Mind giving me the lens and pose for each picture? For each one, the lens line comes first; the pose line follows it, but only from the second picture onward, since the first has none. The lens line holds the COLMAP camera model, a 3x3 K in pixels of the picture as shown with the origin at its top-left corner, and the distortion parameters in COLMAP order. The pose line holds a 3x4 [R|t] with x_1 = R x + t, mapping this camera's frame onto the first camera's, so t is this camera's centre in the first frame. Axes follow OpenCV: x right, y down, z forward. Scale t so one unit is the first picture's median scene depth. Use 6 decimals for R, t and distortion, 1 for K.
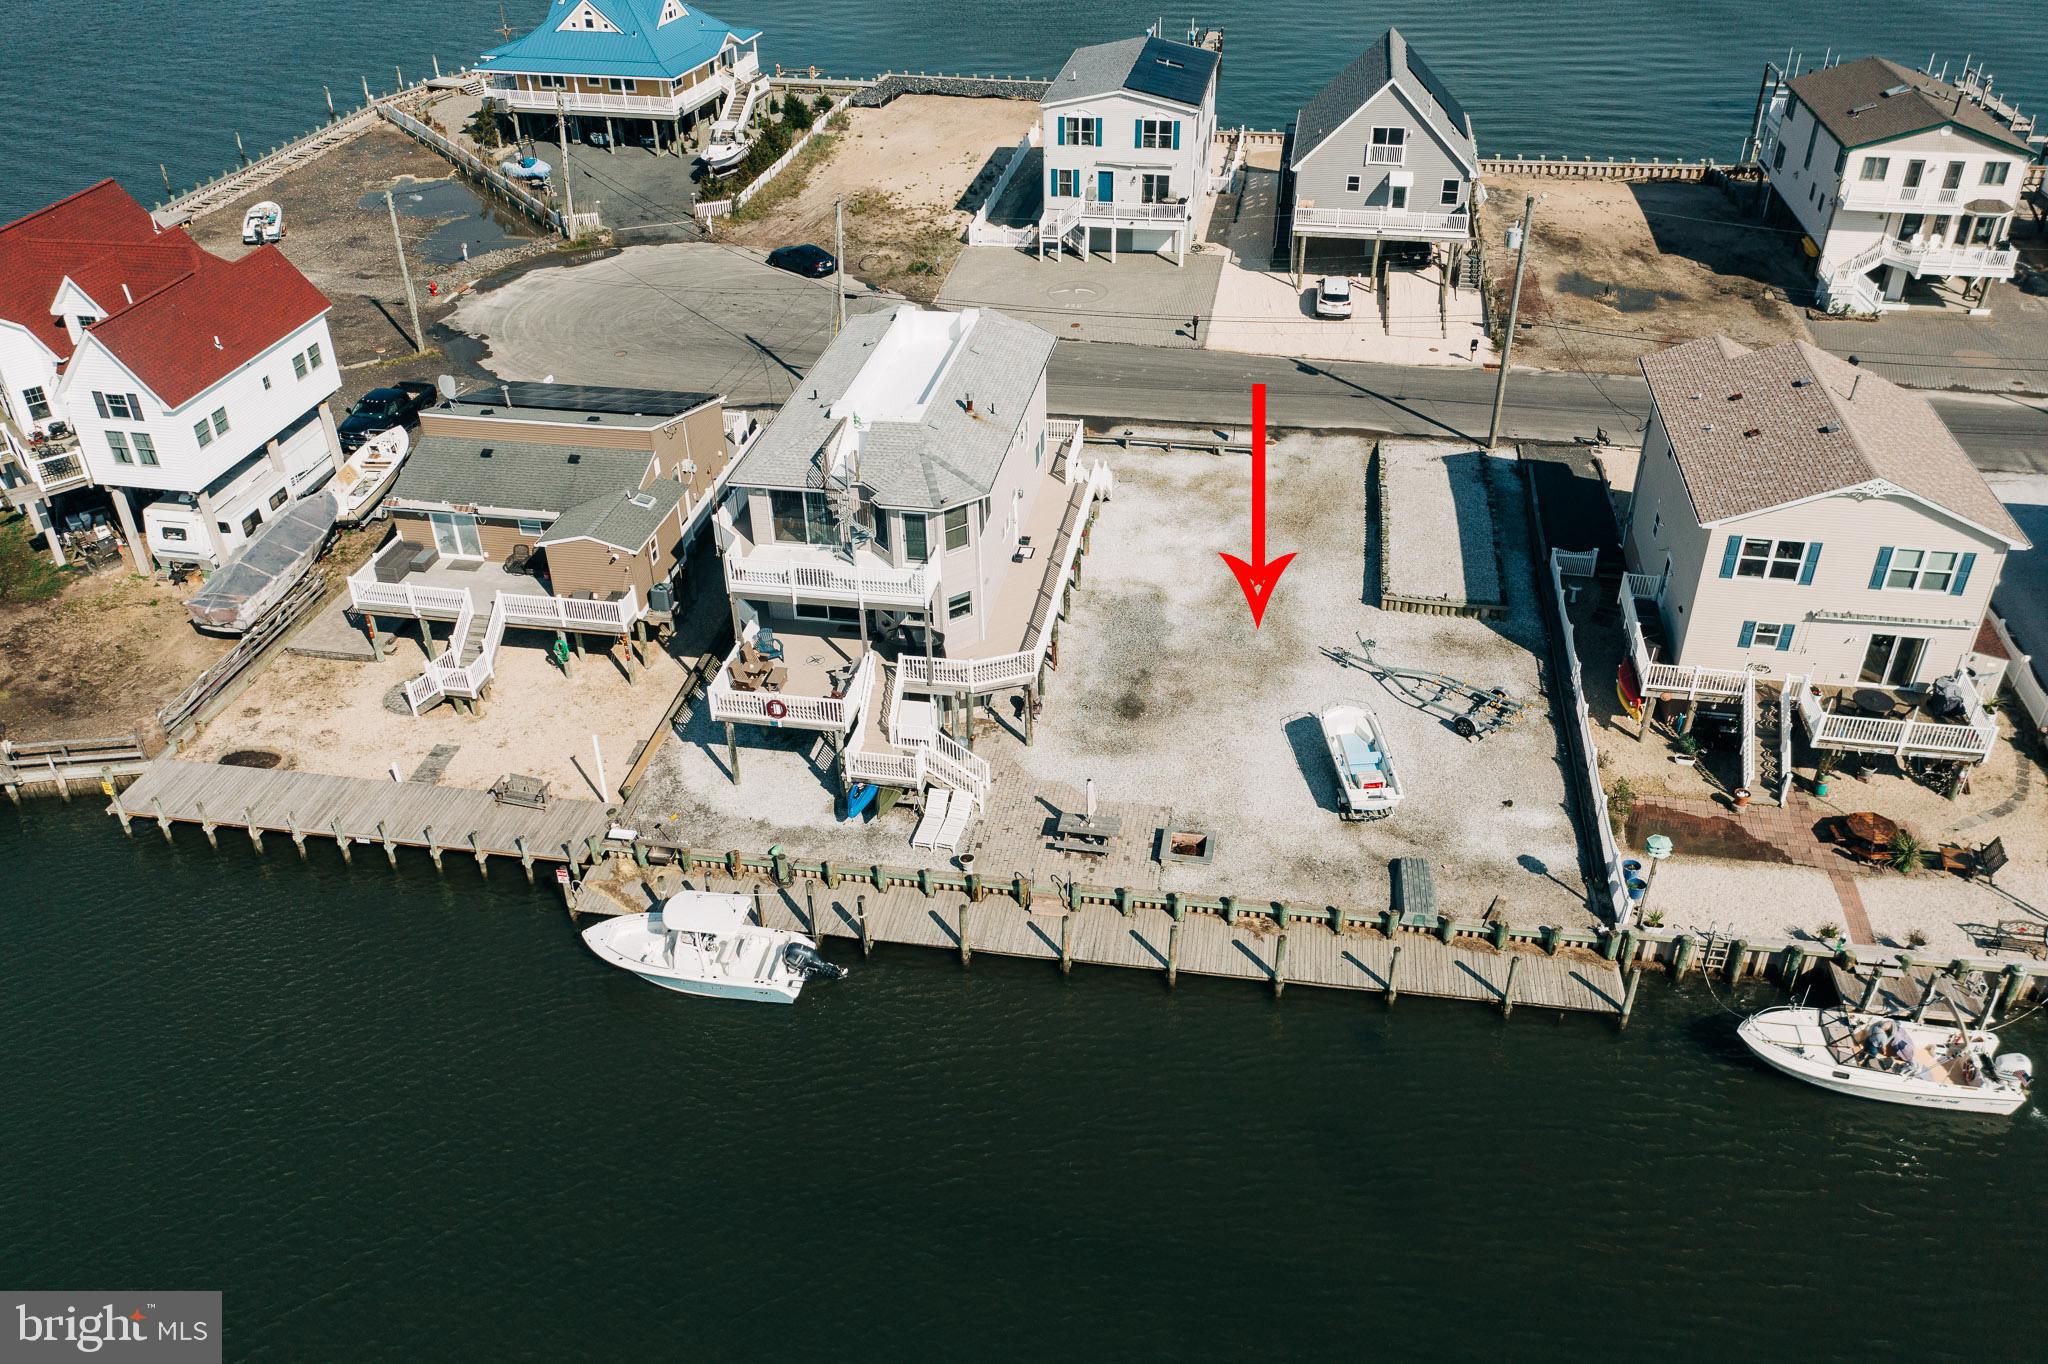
lens RADIAL K [[1606.9, 0, 1018.0], [0, 1606.9, 673.0], [0, 0, 1]] dist [-0.019819, 0.005002]
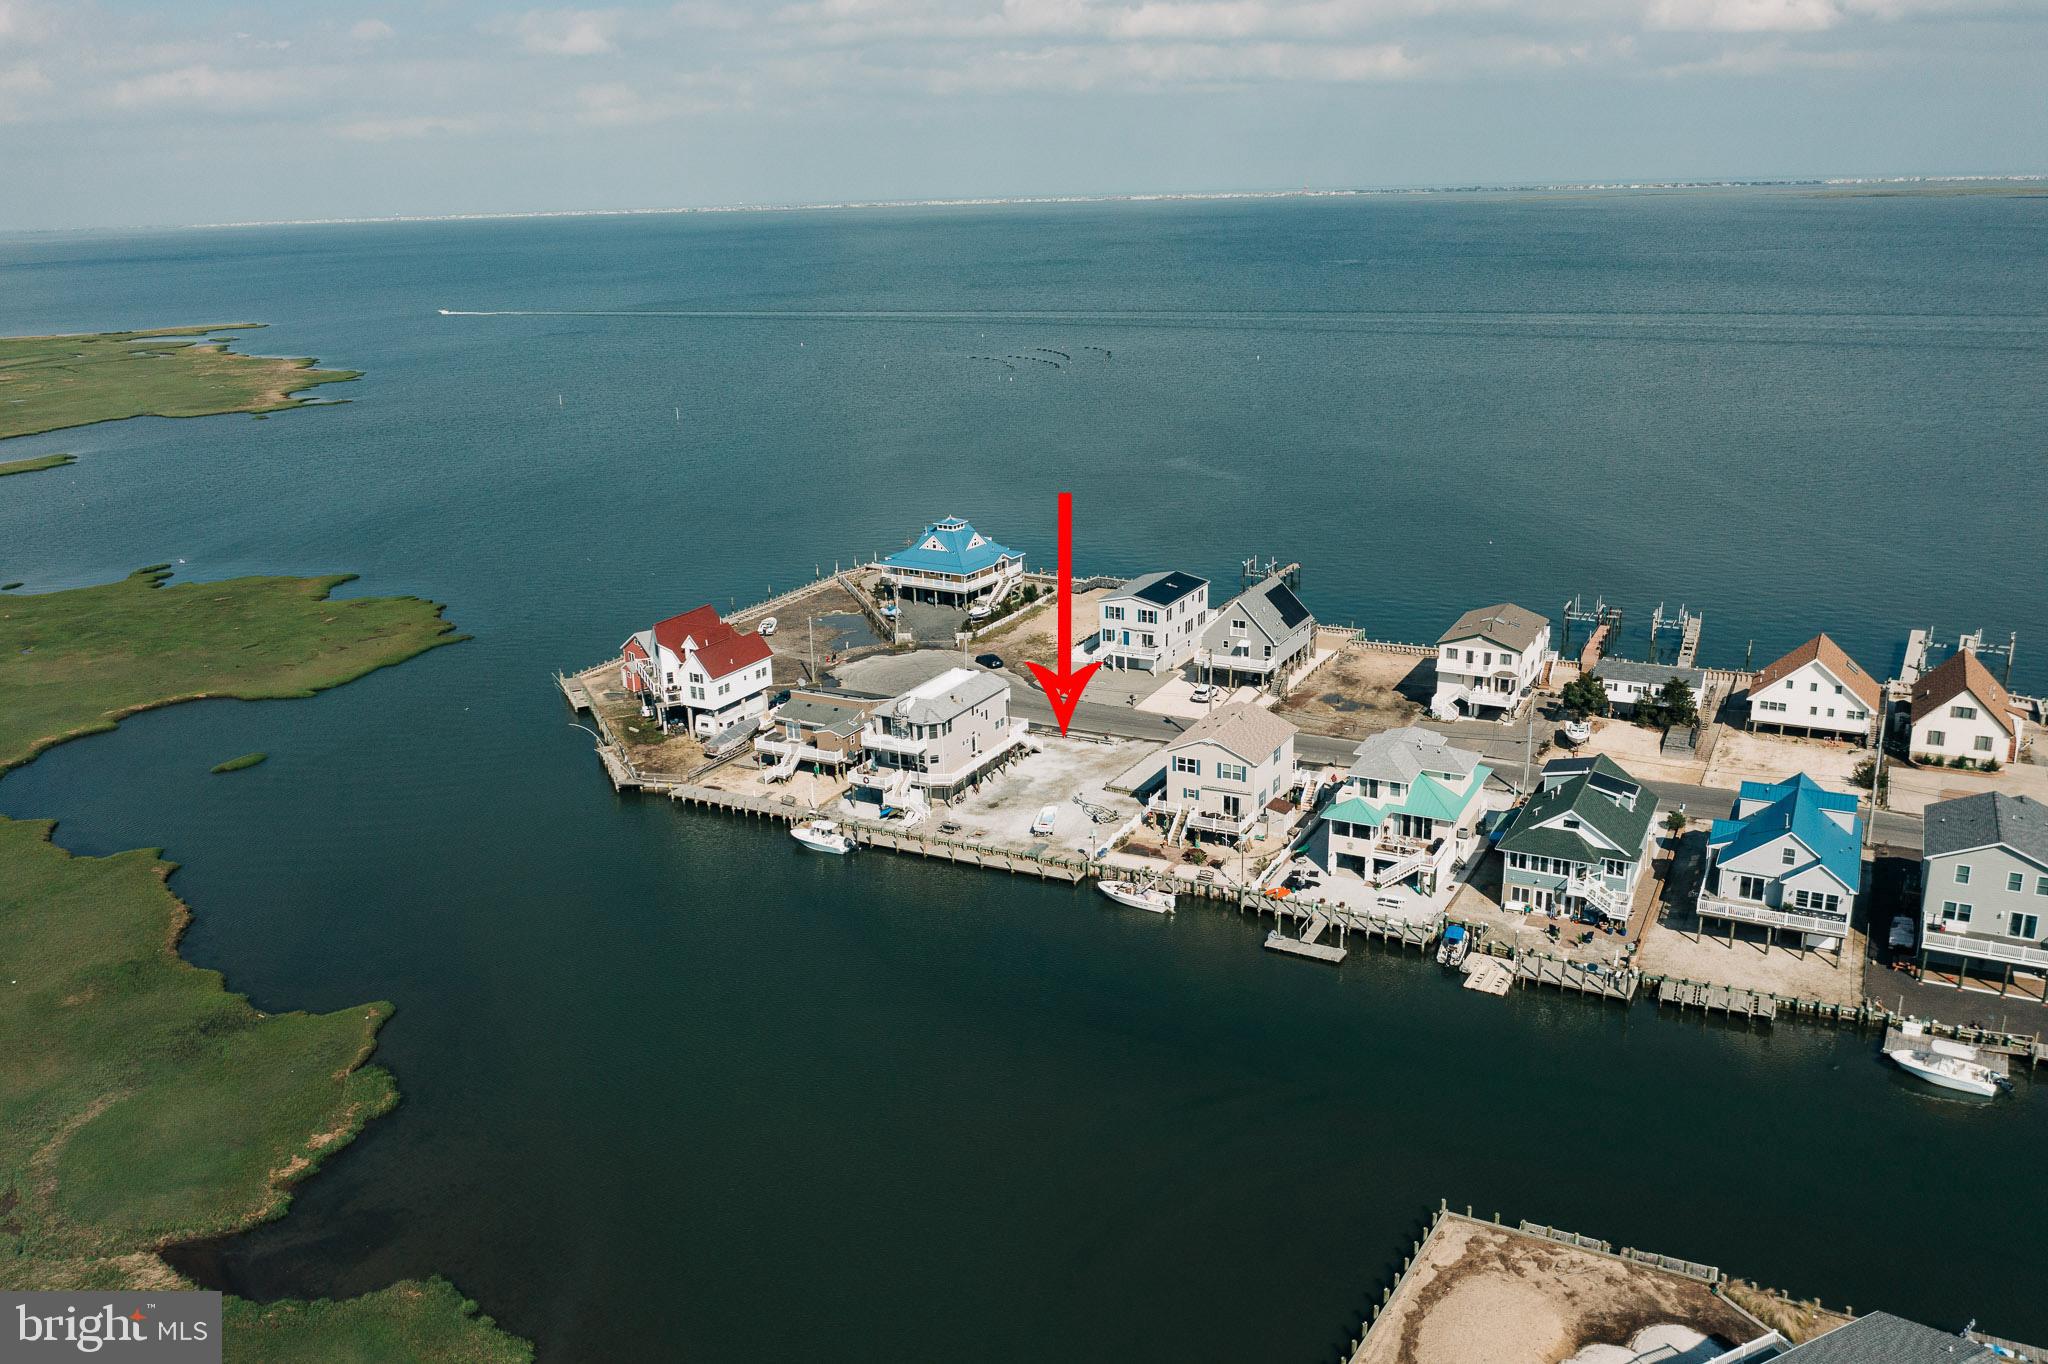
lens RADIAL K [[1606.7, 0, 1016.2], [0, 1606.7, 674.0], [0, 0, 1]] dist [-0.024672, 0.010321]
pose [[0.950544, 0.078798, -0.300429, 0.875167], [-0.157563, 0.955912, -0.247803, 0.460530], [0.267657, 0.282884, 0.921052, -1.552606]]
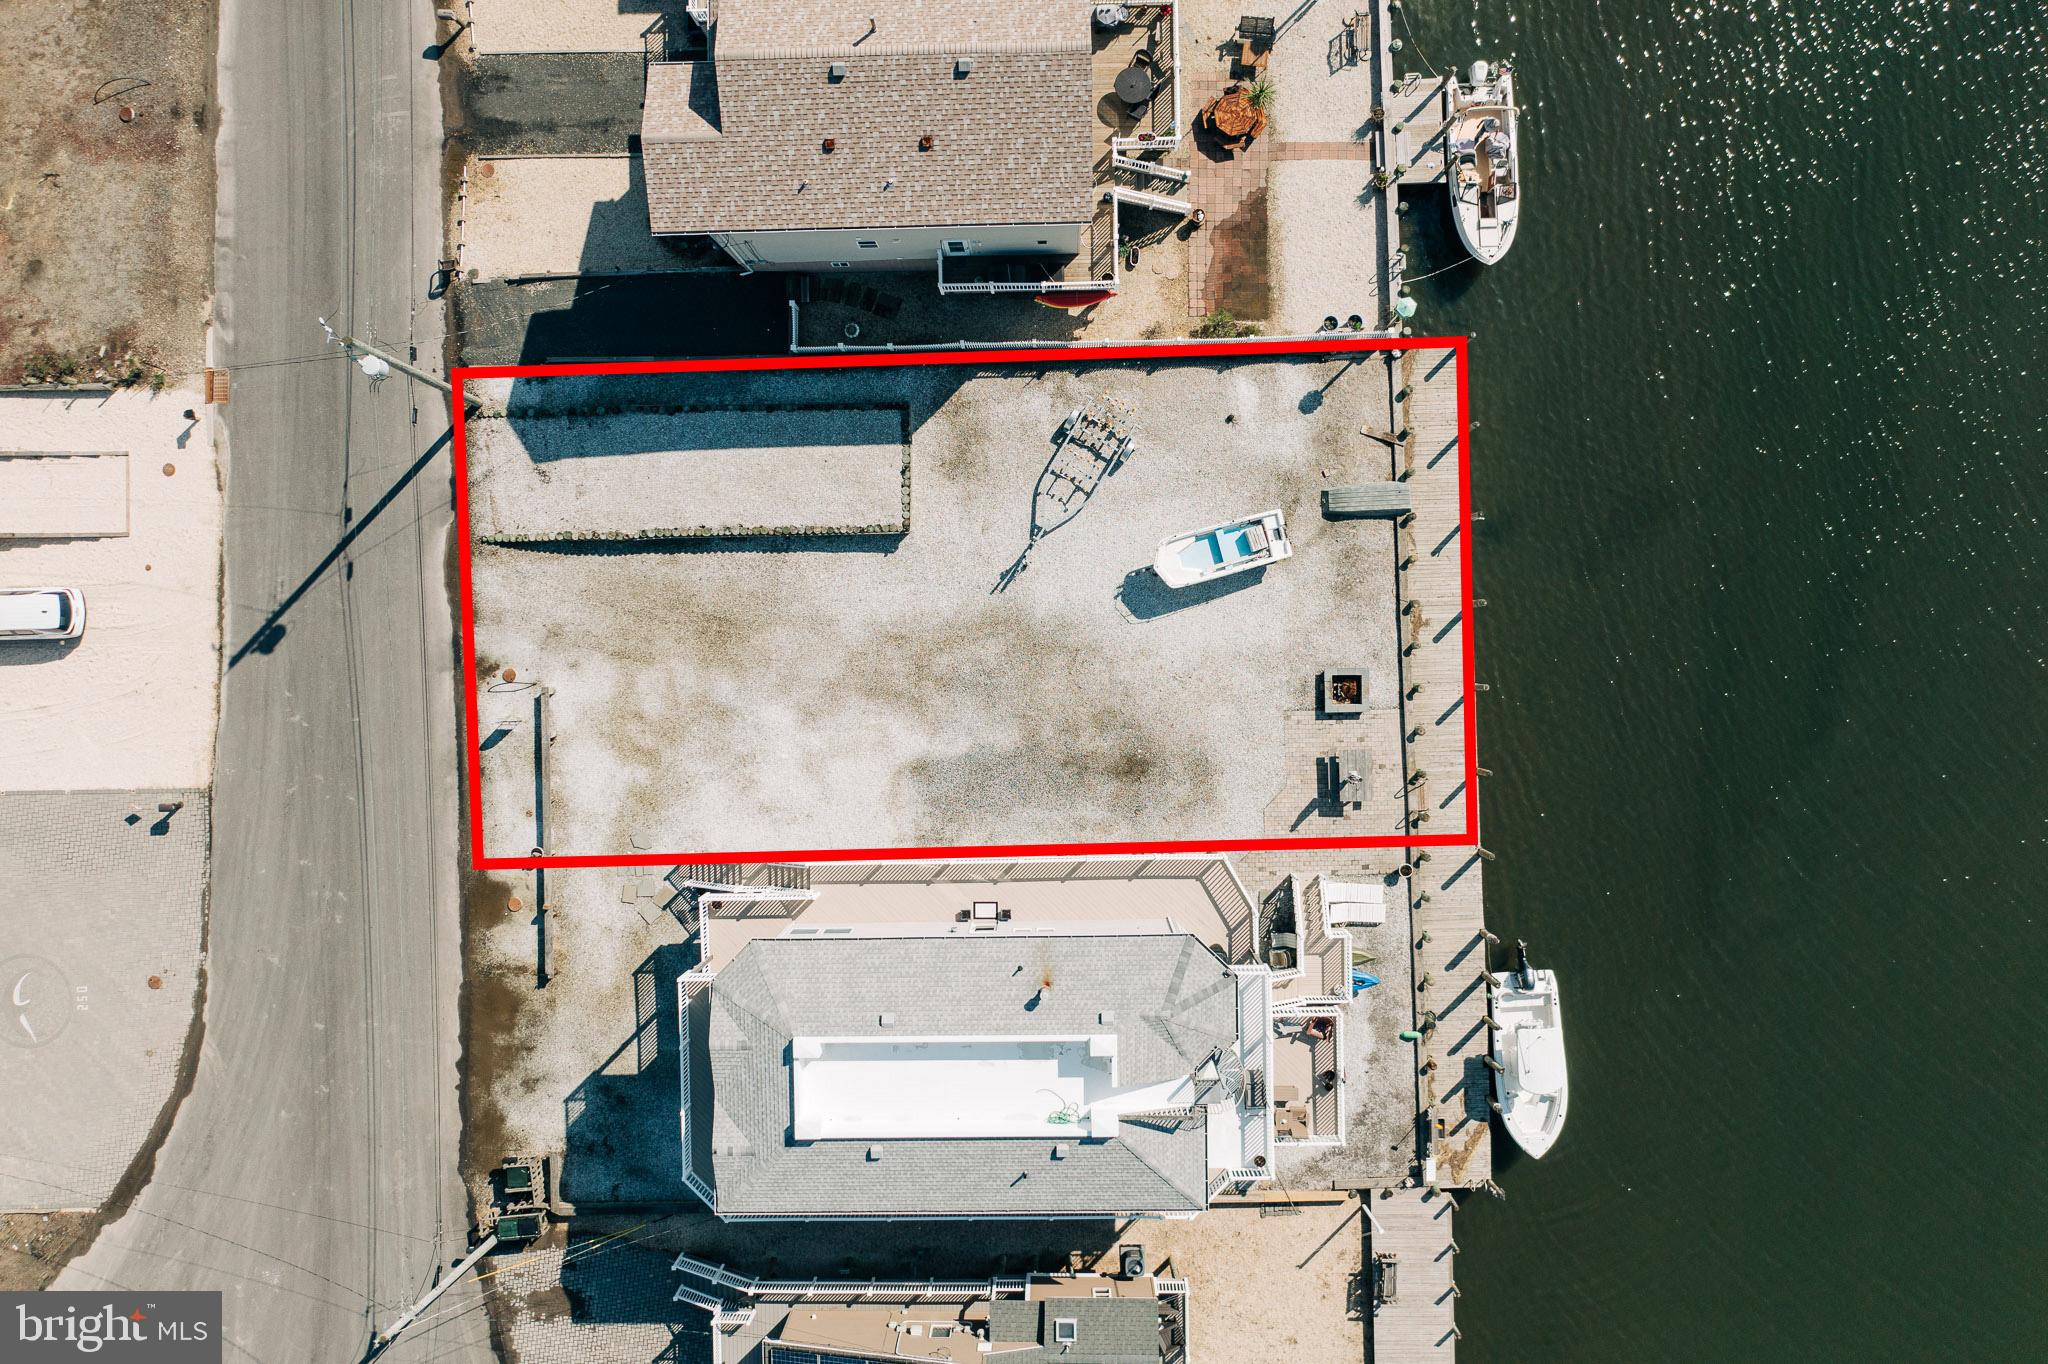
lens RADIAL K [[1603.7, 0, 1020.5], [0, 1603.7, 669.3], [0, 0, 1]] dist [-0.015503, 0.002533]
pose [[-0.196013, -0.980536, 0.011325, 0.124596], [0.560439, -0.102542, 0.821823, -0.797604], [-0.804666, 0.167435, 0.569631, 0.424205]]
